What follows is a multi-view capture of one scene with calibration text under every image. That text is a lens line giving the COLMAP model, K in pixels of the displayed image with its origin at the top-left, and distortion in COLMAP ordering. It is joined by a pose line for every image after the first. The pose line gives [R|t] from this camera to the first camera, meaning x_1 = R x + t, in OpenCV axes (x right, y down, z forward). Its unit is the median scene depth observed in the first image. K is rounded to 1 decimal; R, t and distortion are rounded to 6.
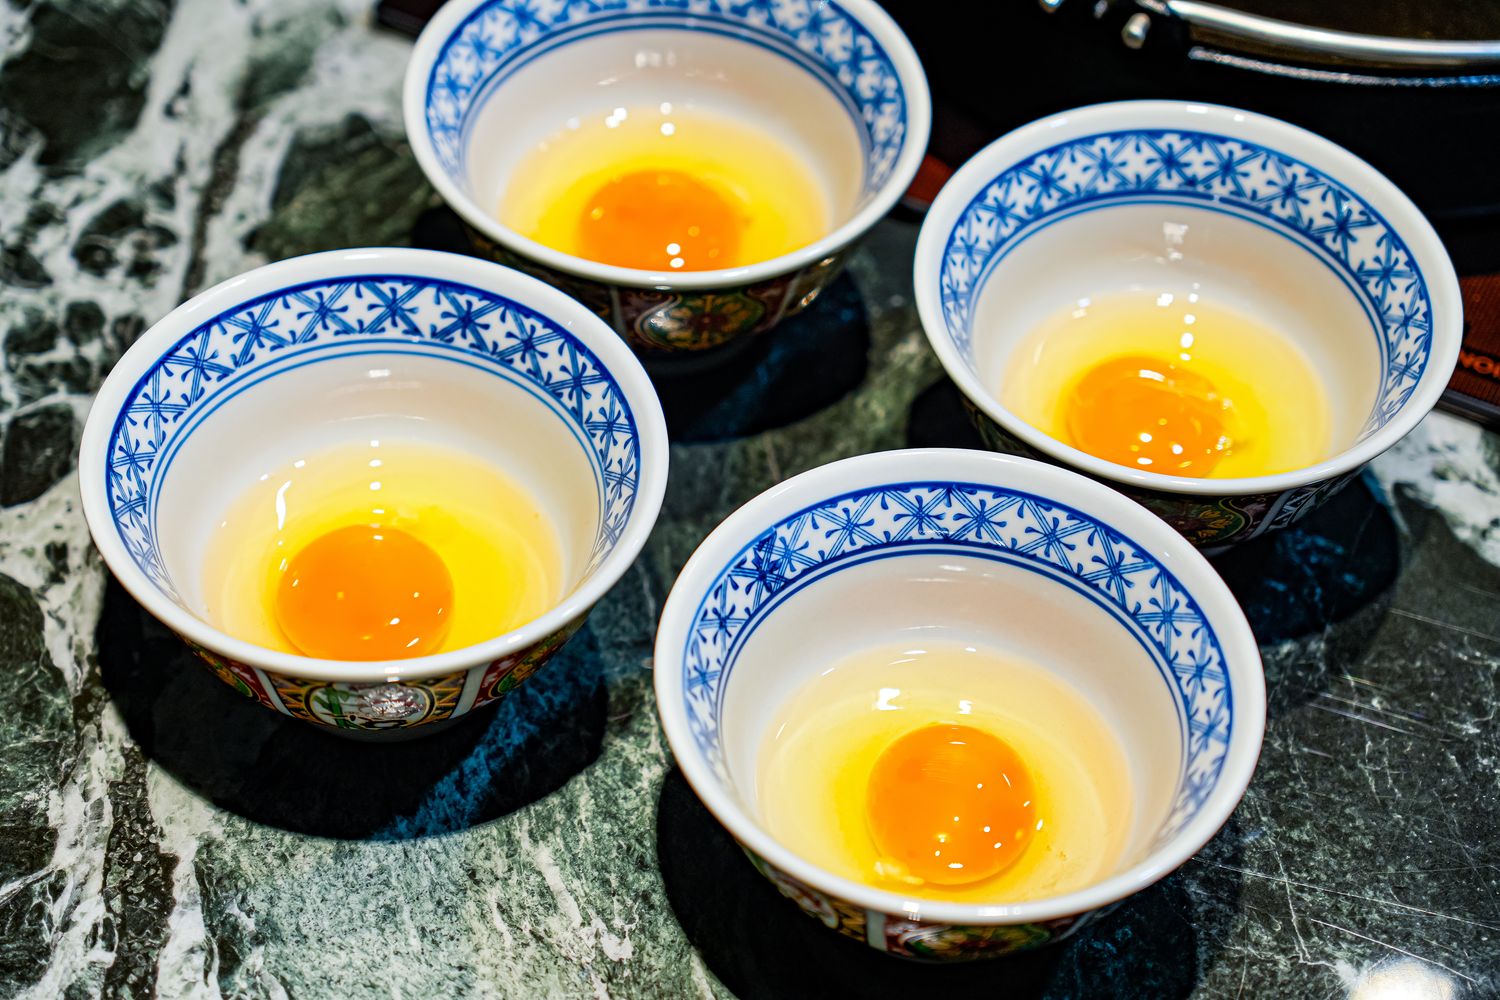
lens RADIAL K [[3584.5, 0, 750.0], [0, 3584.5, 500.2], [0, 0, 1]] dist [0.013183, 0.000000]
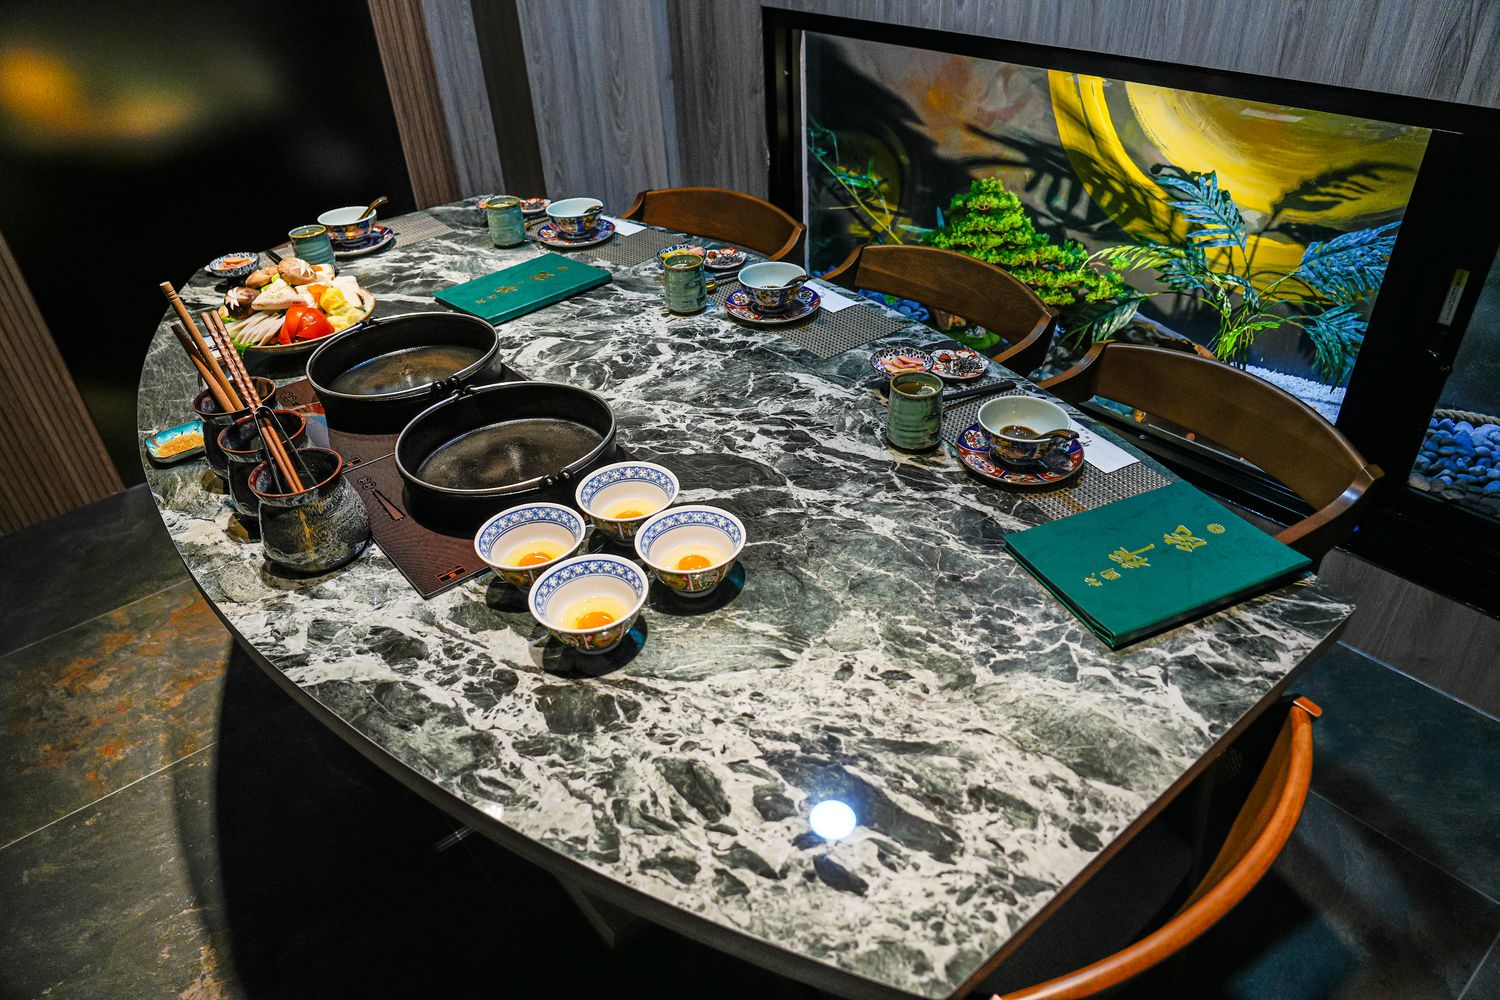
lens RADIAL K [[1003.6, 0, 749.4], [0, 1003.6, 498.5], [0, 0, 1]] dist [-0.003332, 0.005677]
pose [[0.403469, -0.561722, 0.722274, -0.874458], [0.709585, 0.690451, 0.140592, -0.129467], [-0.577669, 0.455791, 0.677166, -0.108393]]
